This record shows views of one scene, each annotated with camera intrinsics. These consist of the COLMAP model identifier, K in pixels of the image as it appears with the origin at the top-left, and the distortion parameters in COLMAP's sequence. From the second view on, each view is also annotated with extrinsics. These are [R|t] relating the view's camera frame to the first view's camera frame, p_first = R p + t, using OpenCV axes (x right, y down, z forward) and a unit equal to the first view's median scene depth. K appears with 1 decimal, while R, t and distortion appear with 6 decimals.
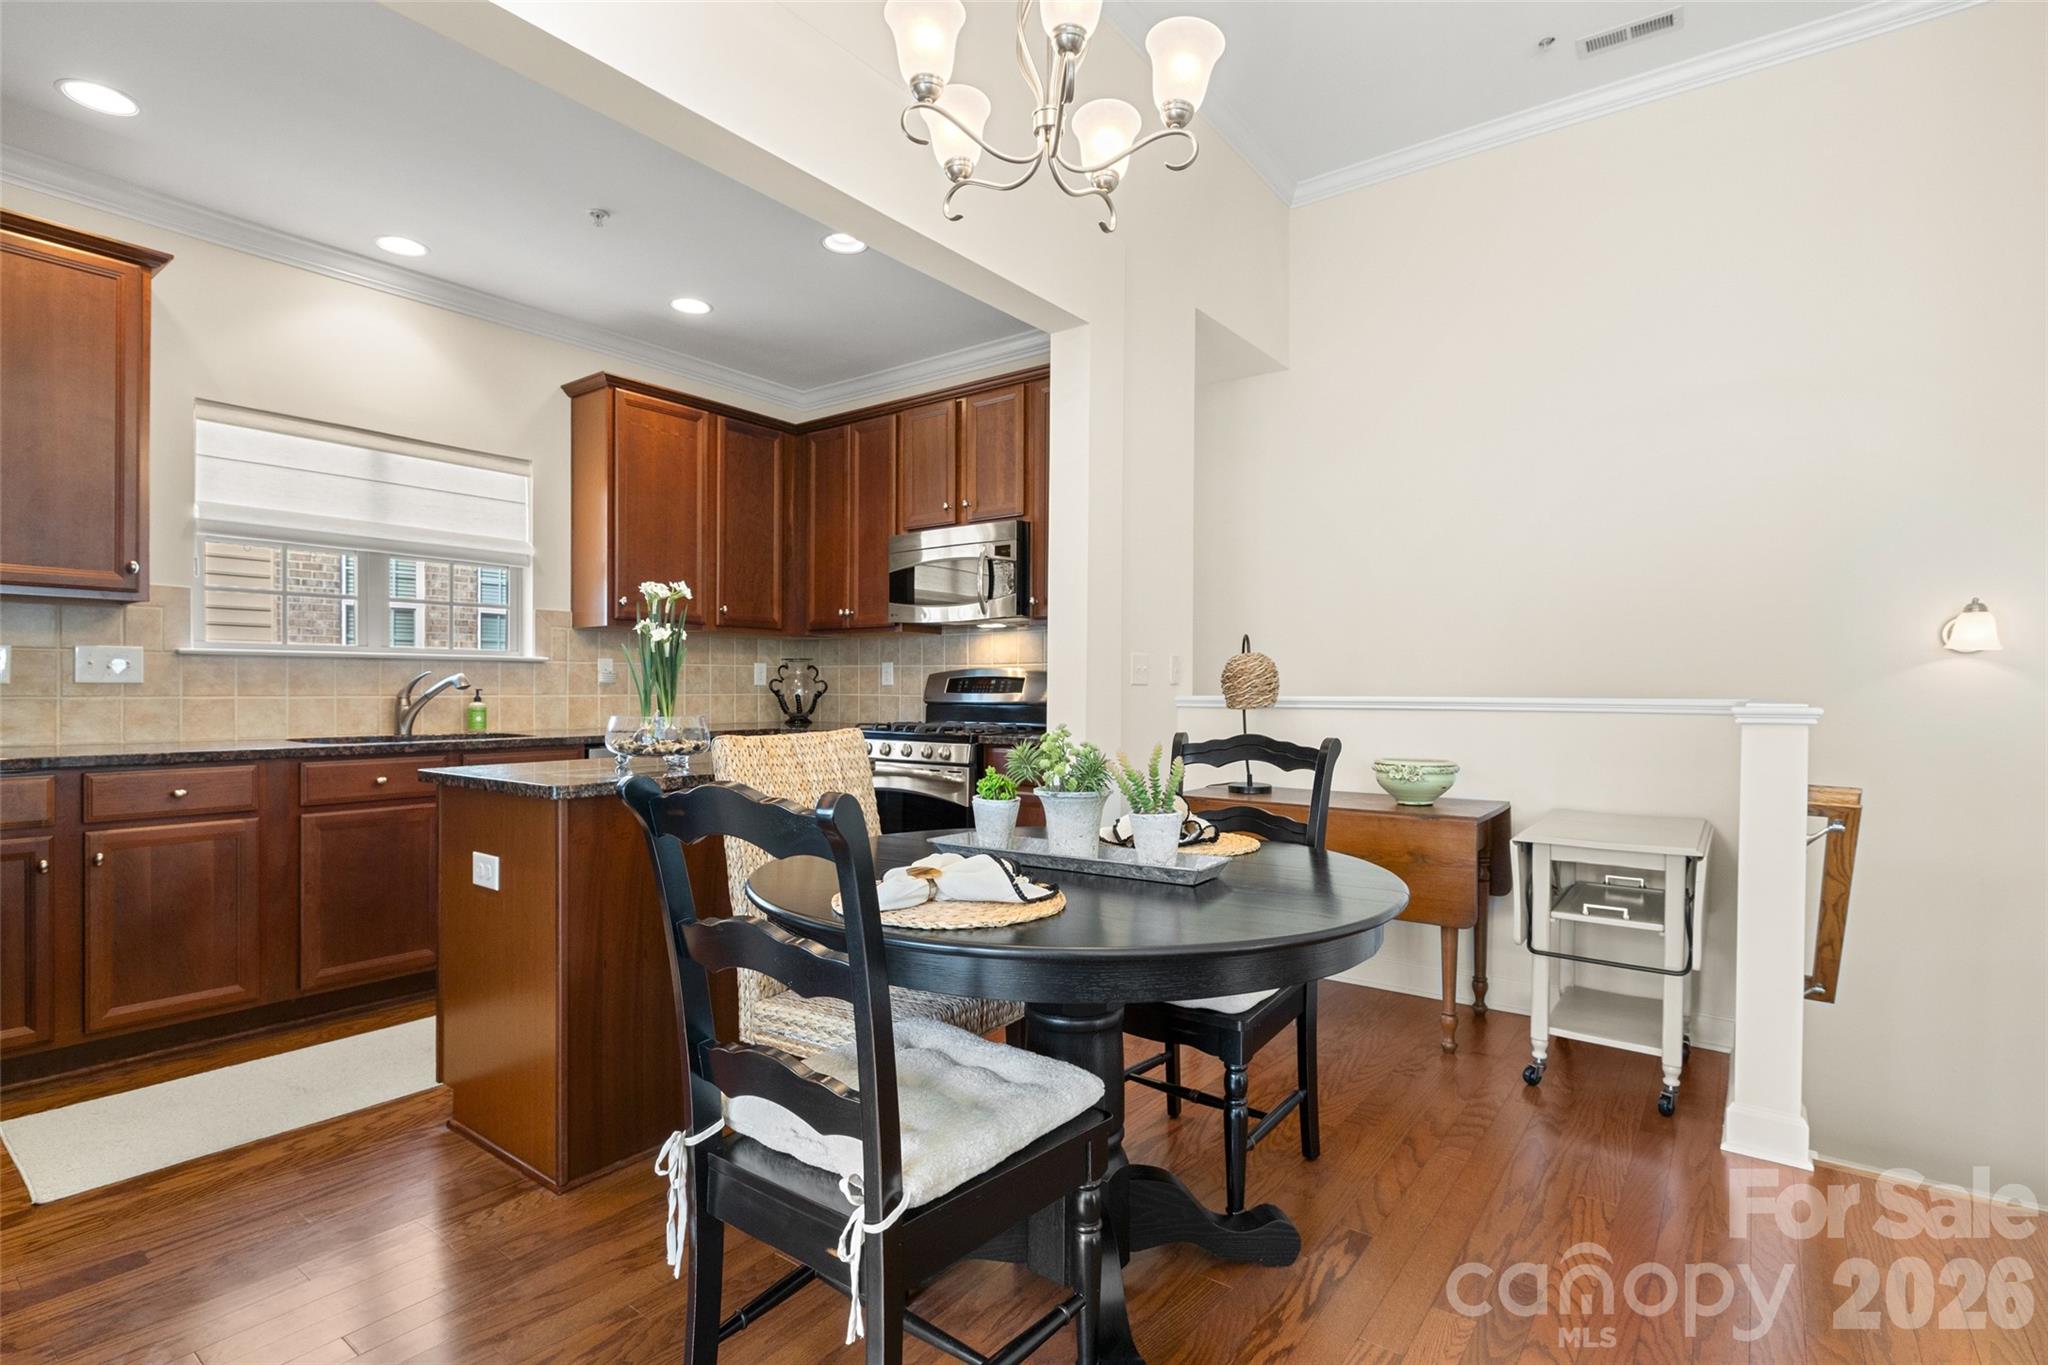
lens RADIAL K [[983.6, 0, 1022.7], [0, 983.6, 692.3], [0, 0, 1]] dist [-0.017251, 0.007142]
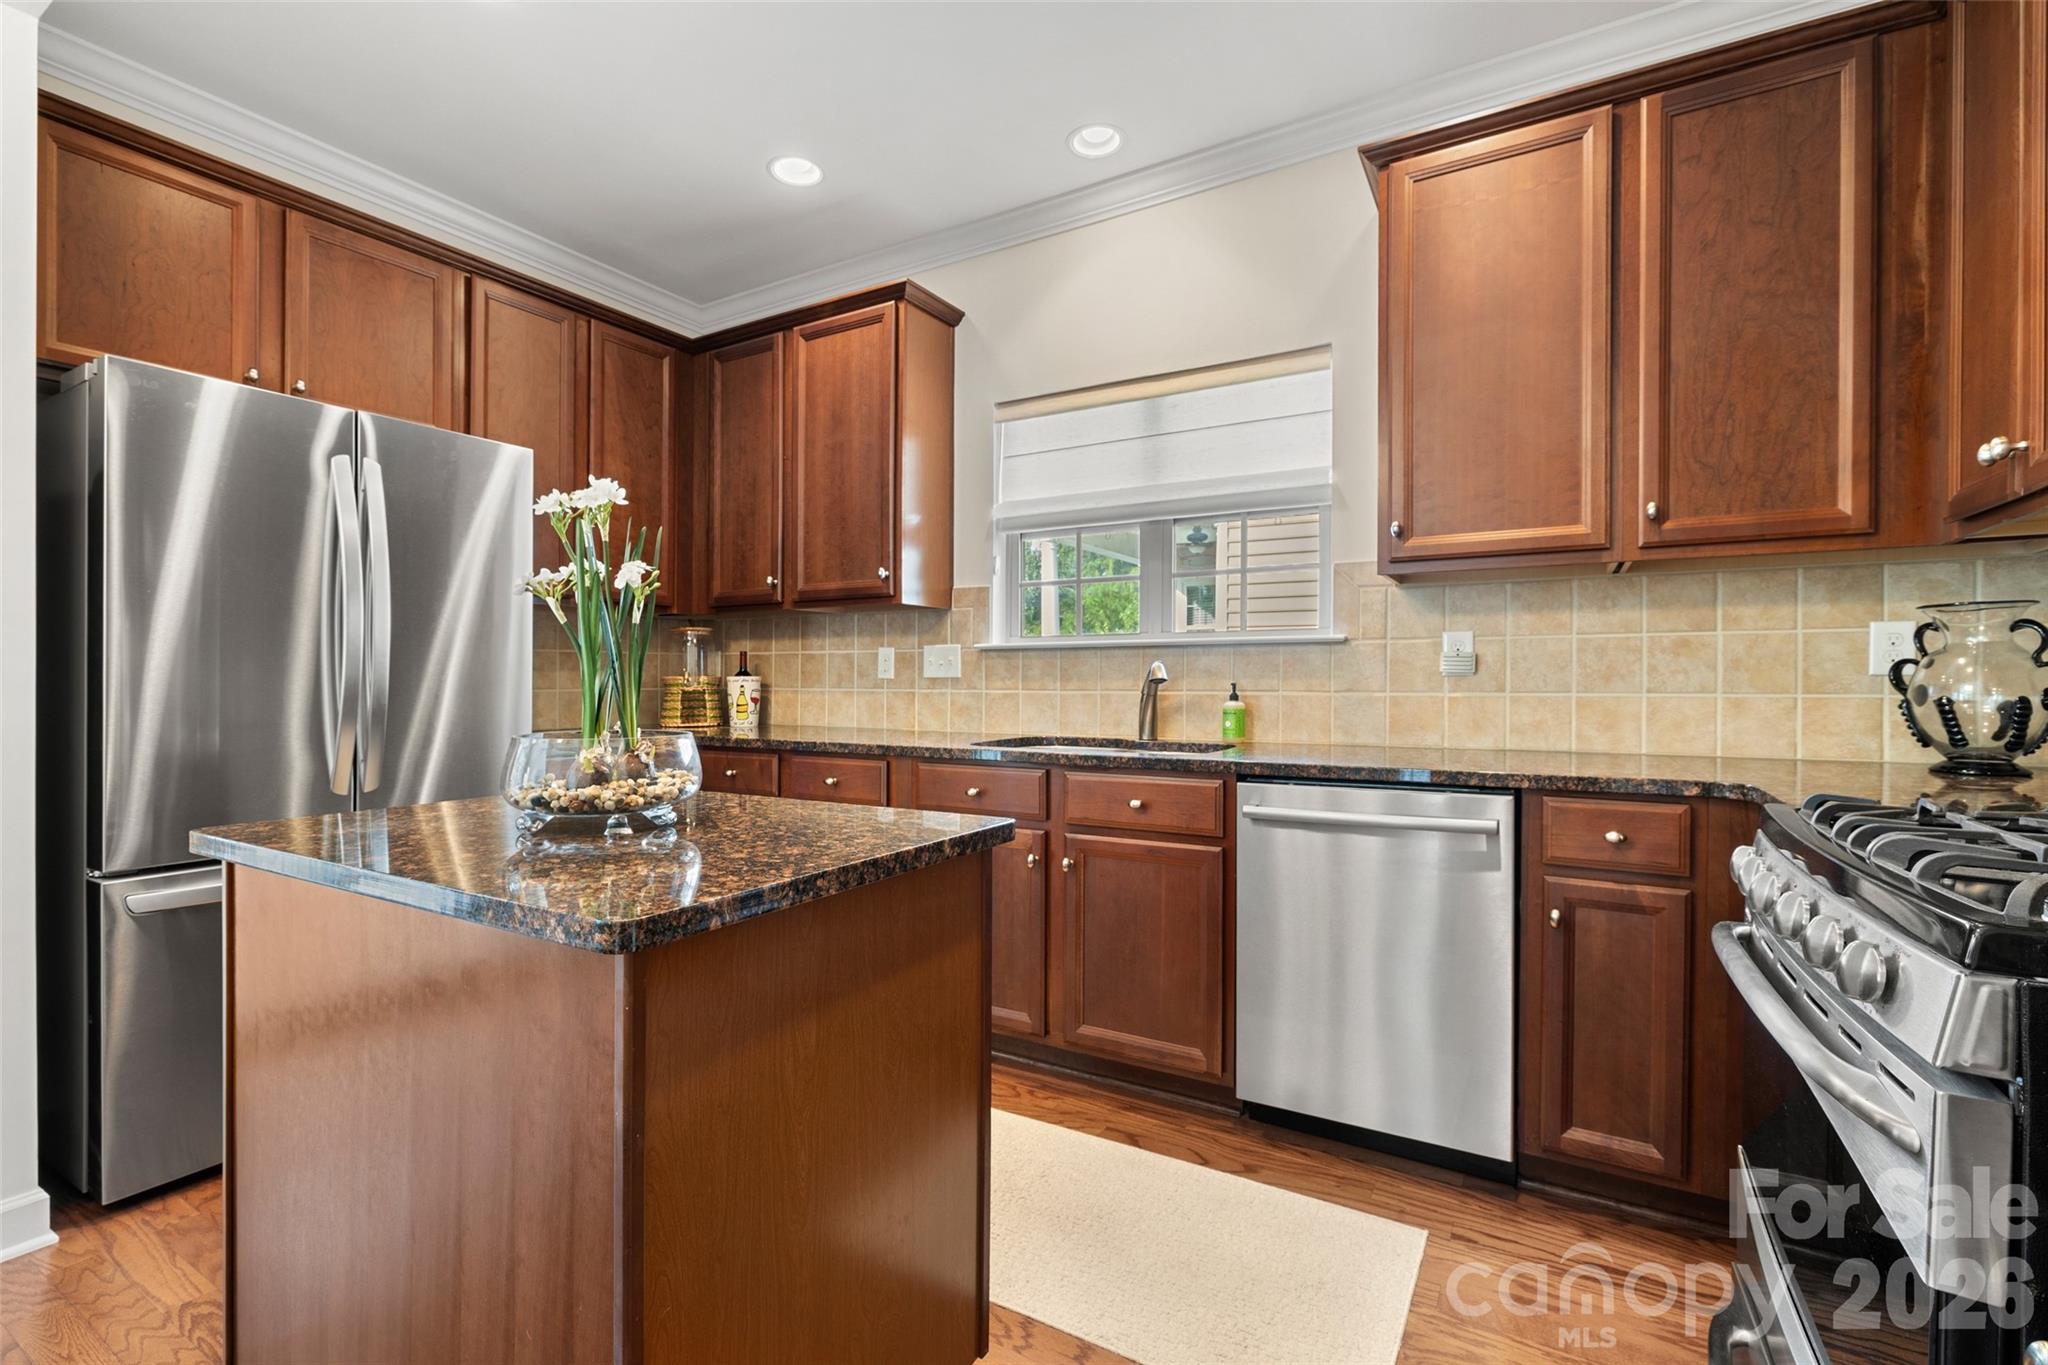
lens RADIAL K [[903.1, 0, 1023.4], [0, 903.1, 690.0], [0, 0, 1]] dist [-0.007145, 0.000920]
pose [[0.110270, 0.008452, -0.993866, 0.104183], [-0.003465, 0.999961, 0.008119, -0.003445], [0.993896, 0.002549, 0.110295, 0.824699]]
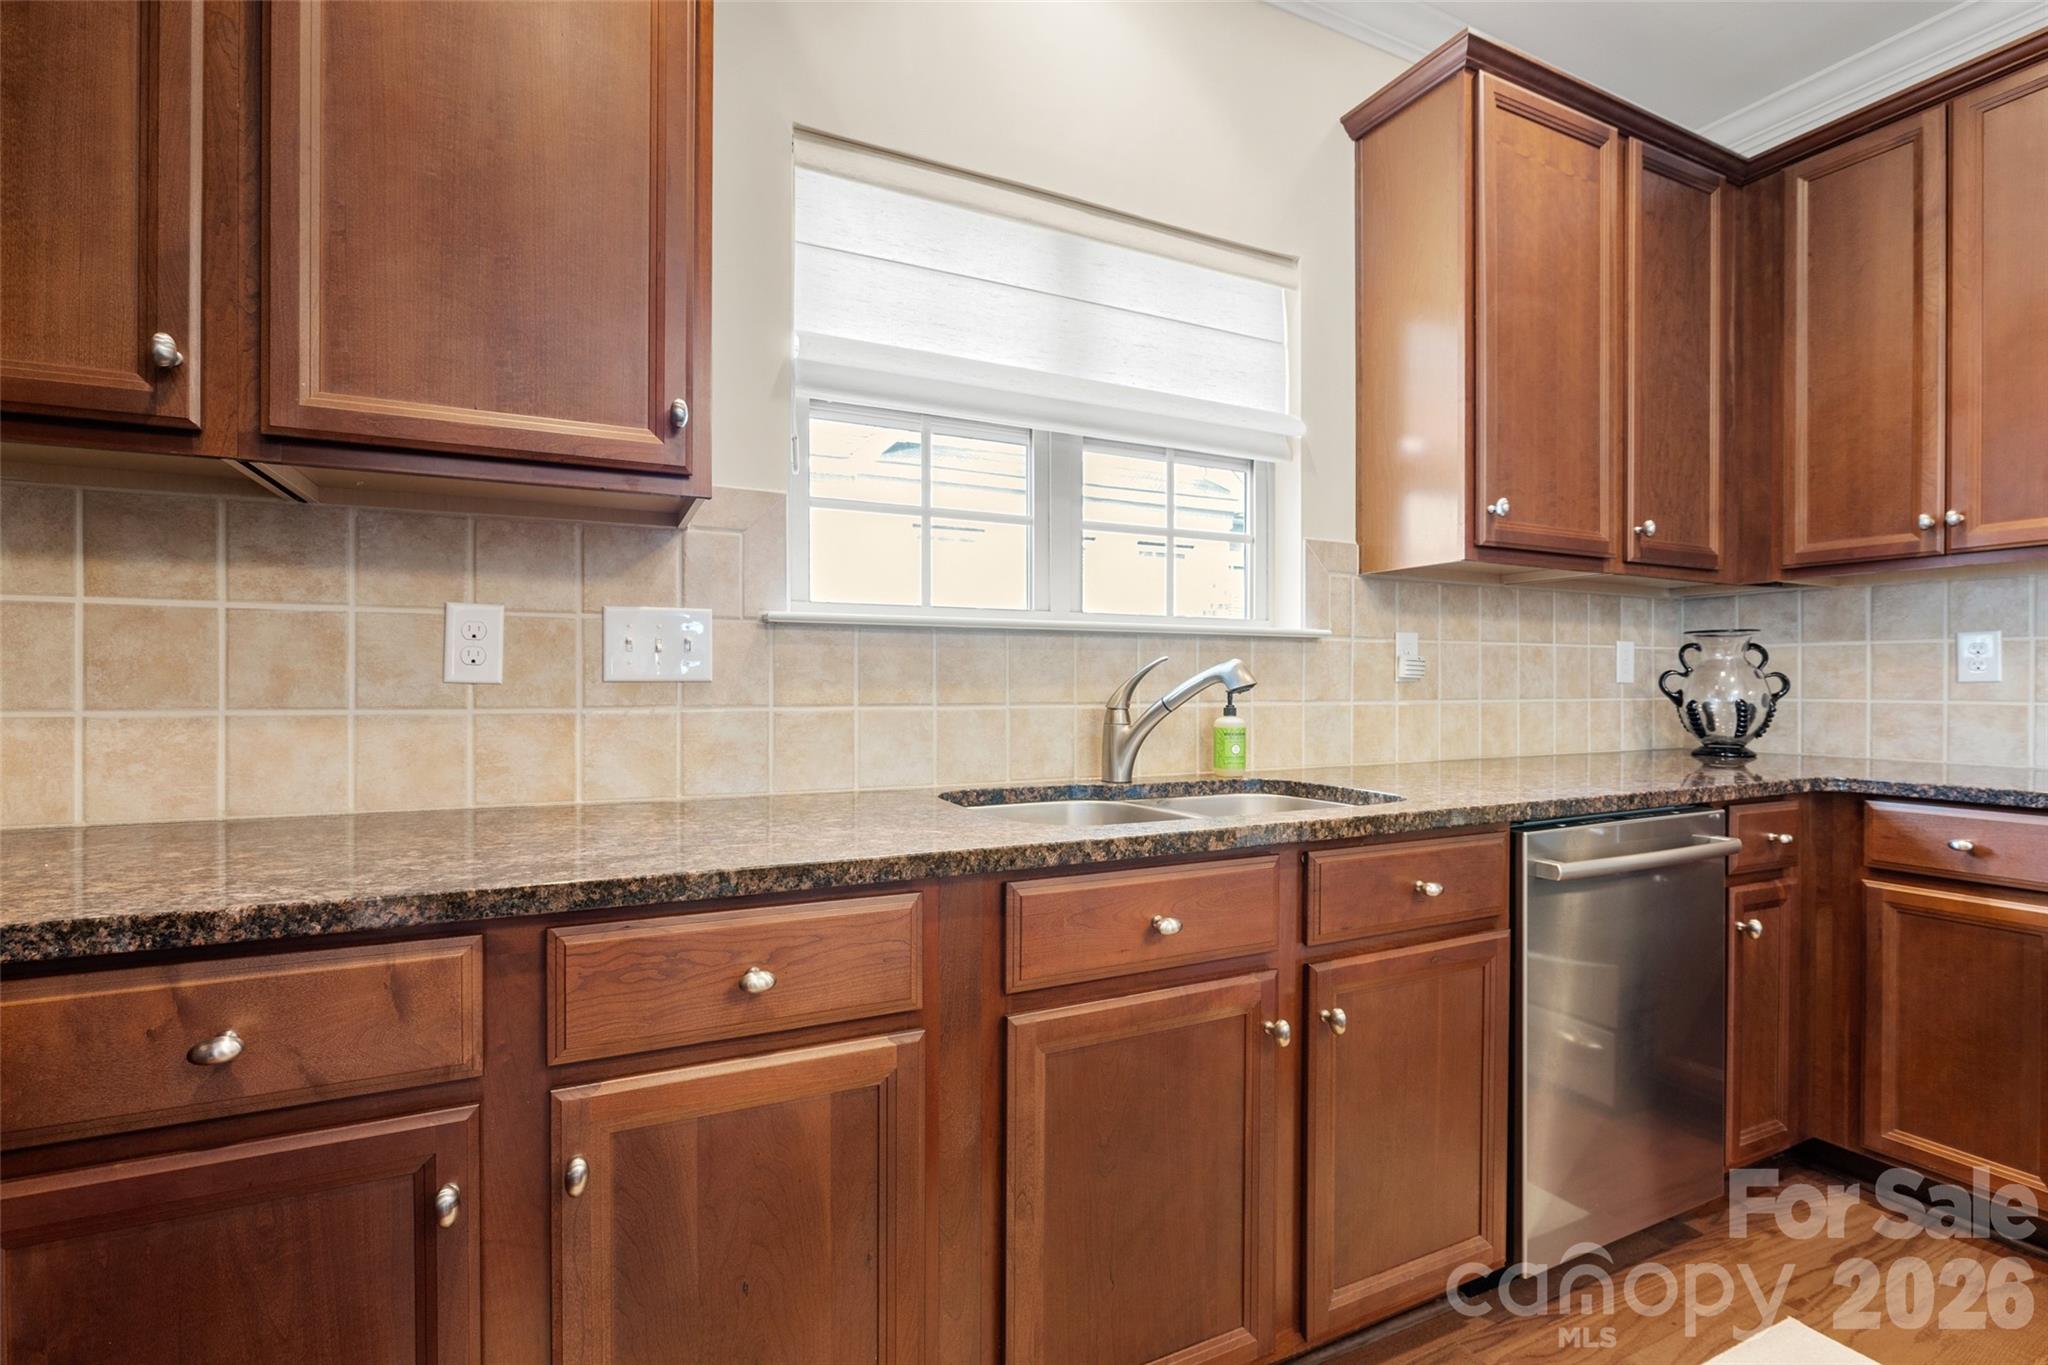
lens RADIAL K [[943.0, 0, 1018.9], [0, 943.0, 685.0], [0, 0, 1]] dist [-0.003464, -0.000177]
pose [[0.890923, -0.002273, -0.454148, -0.461766], [-0.000248, 0.999985, -0.005492, -0.004041], [0.454153, 0.005005, 0.890909, 0.546069]]
